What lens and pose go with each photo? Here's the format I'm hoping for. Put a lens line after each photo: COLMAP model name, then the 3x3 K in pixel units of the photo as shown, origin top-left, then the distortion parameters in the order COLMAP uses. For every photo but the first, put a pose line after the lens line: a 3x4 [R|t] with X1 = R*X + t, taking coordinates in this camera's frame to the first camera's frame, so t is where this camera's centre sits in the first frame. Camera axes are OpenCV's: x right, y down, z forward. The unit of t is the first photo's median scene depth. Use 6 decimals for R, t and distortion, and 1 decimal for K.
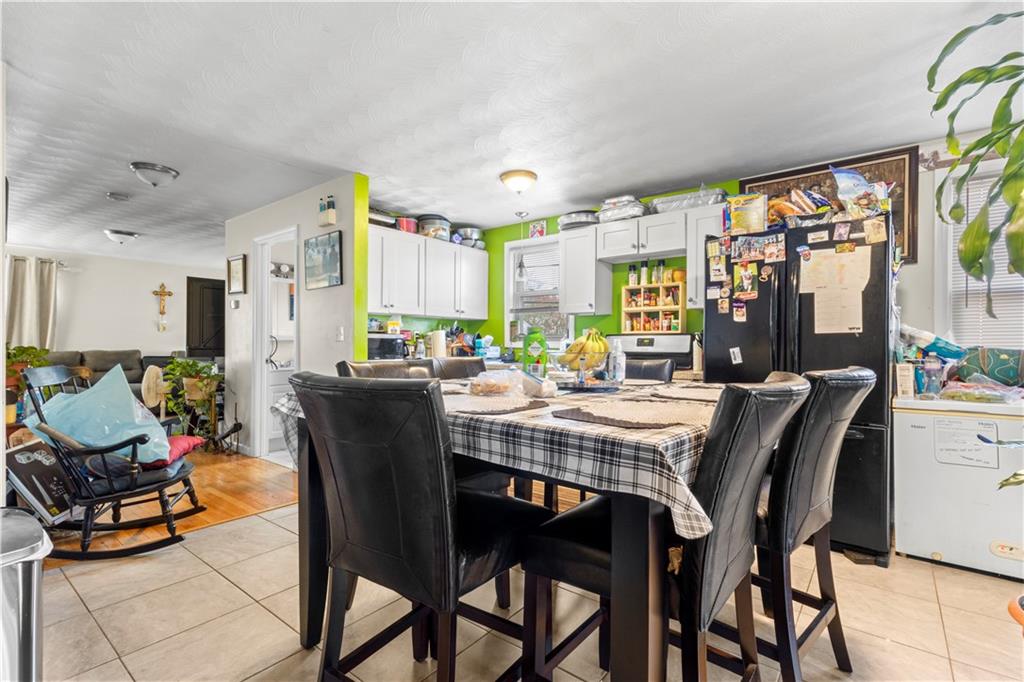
lens RADIAL K [[471.5, 0, 513.6], [0, 471.5, 344.2], [0, 0, 1]] dist [-0.005650, -0.000538]
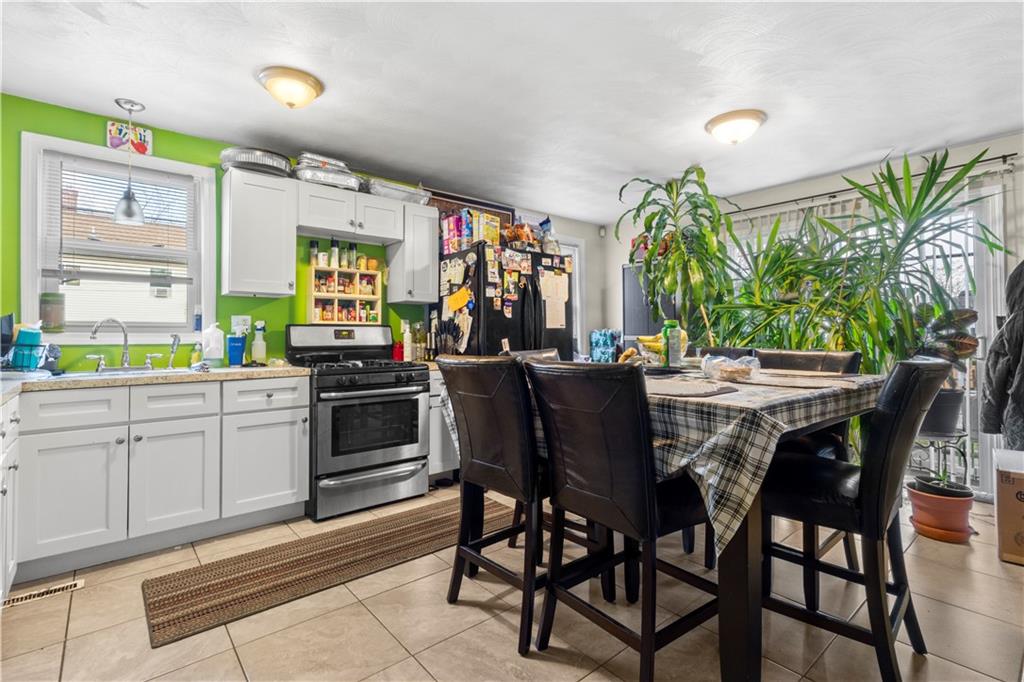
lens RADIAL K [[471.5, 0, 513.2], [0, 471.5, 332.5], [0, 0, 1]] dist [-0.005650, -0.000538]
pose [[0.182356, 0.000031, 0.983233, -0.550781], [0.006315, 0.999979, -0.001203, -0.004953], [-0.983212, 0.006429, 0.182352, 0.564607]]
